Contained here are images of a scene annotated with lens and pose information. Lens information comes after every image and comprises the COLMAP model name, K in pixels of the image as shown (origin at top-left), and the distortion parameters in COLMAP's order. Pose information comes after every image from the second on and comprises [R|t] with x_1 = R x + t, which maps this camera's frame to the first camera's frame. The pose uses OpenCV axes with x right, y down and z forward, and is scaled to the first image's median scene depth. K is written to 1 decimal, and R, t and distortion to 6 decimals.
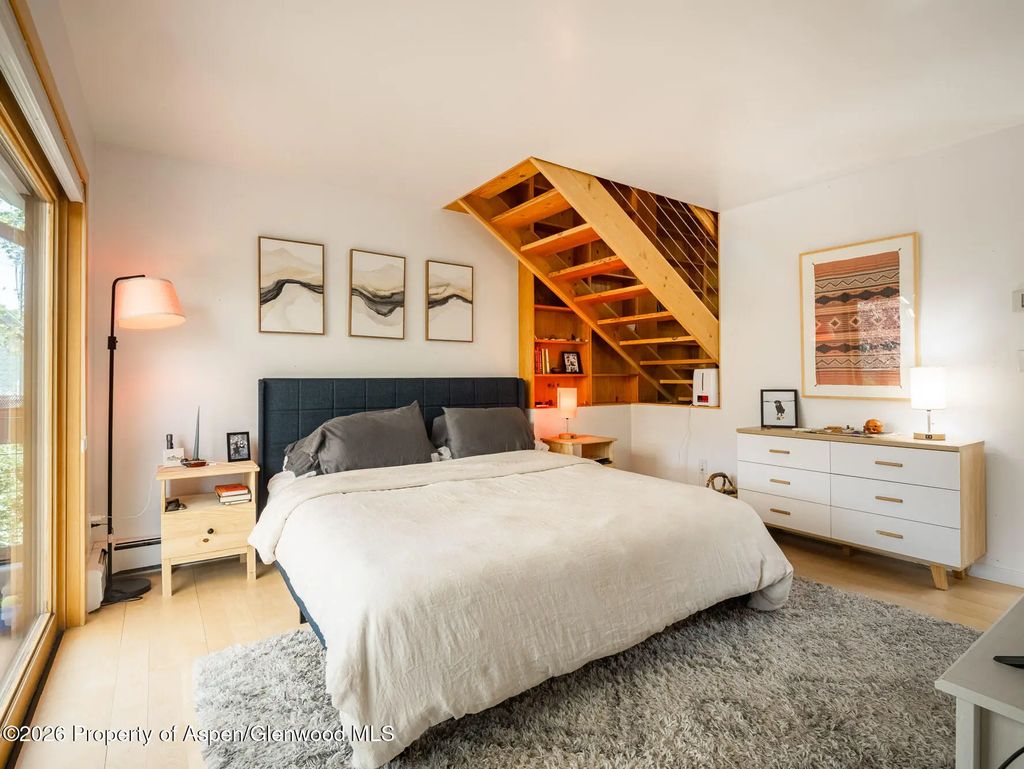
lens RADIAL K [[496.4, 0, 501.8], [0, 496.4, 375.4], [0, 0, 1]] dist [-0.013159, -0.001923]
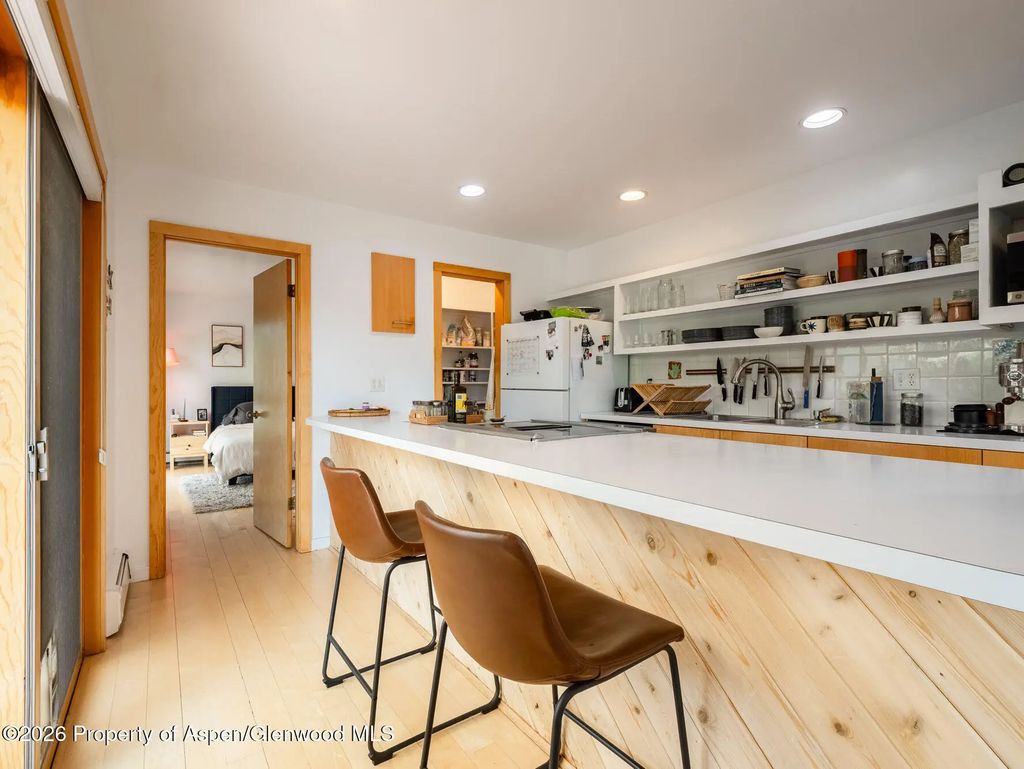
lens RADIAL K [[496.4, 0, 513.4], [0, 496.4, 385.8], [0, 0, 1]] dist [-0.013159, -0.001923]
pose [[0.999931, -0.000692, 0.011736, 0.970443], [0.000659, 0.999996, 0.002816, -0.002347], [-0.011738, -0.002808, 0.999927, -1.444096]]
